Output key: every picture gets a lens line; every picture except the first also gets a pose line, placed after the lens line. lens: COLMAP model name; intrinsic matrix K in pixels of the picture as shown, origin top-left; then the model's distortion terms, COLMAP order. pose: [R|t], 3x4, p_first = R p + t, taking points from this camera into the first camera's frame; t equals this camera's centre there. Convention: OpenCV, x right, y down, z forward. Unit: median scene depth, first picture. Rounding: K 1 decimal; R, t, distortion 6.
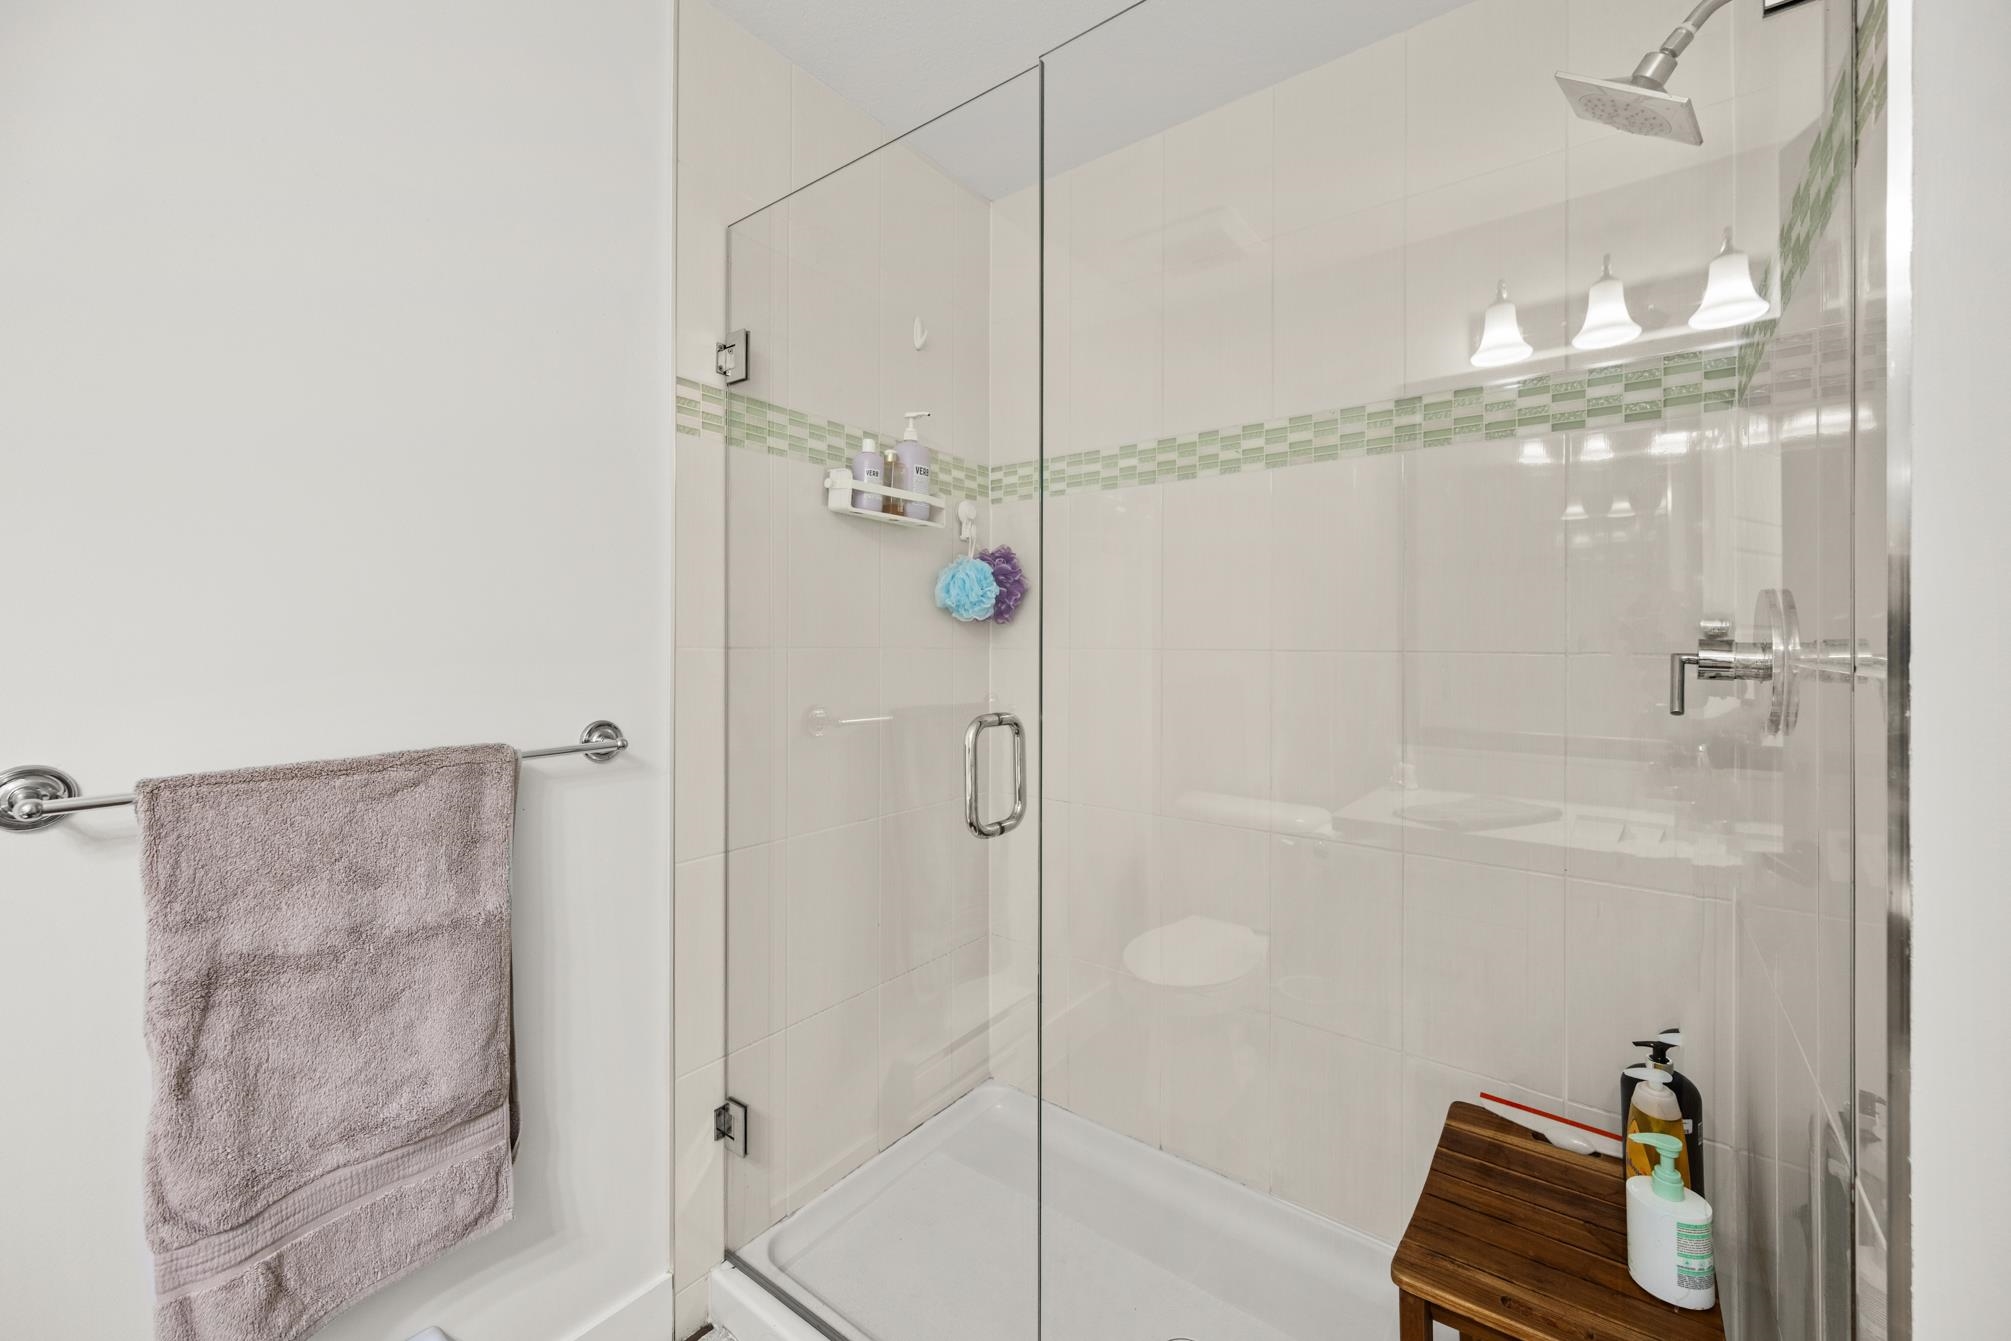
lens RADIAL K [[800.2, 0, 1005.5], [0, 800.2, 647.6], [0, 0, 1]] dist [0.001080, 0.000936]
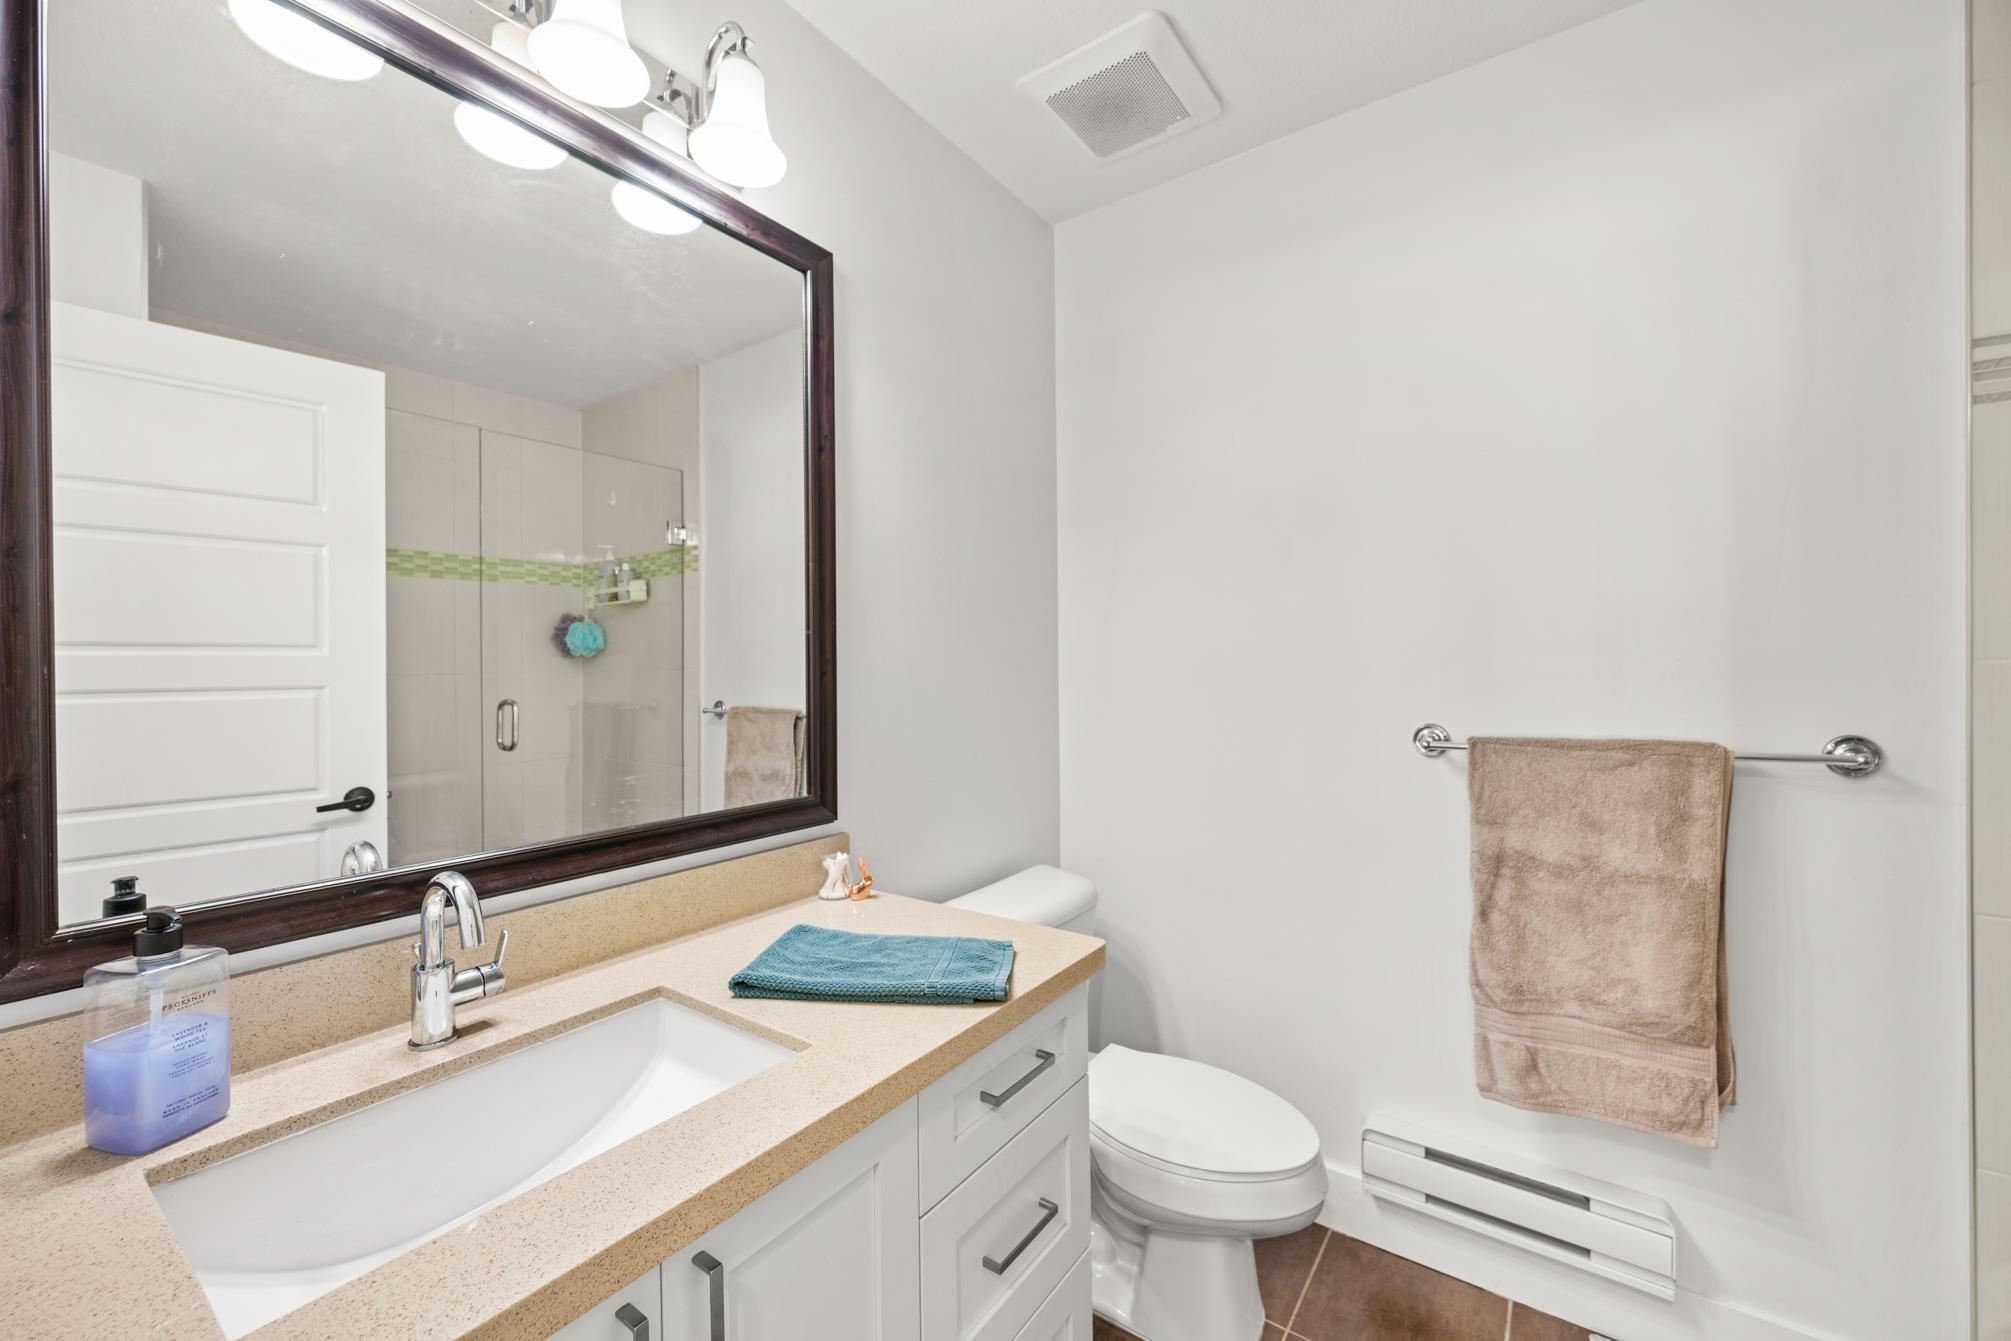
lens RADIAL K [[800.2, 0, 1003.8], [0, 800.2, 672.5], [0, 0, 1]] dist [0.001080, 0.000936]
pose [[0.039136, 0.013810, -0.999138, 0.575369], [0.009919, 0.999850, 0.014209, -0.010853], [0.999185, -0.010467, 0.038993, -0.089833]]
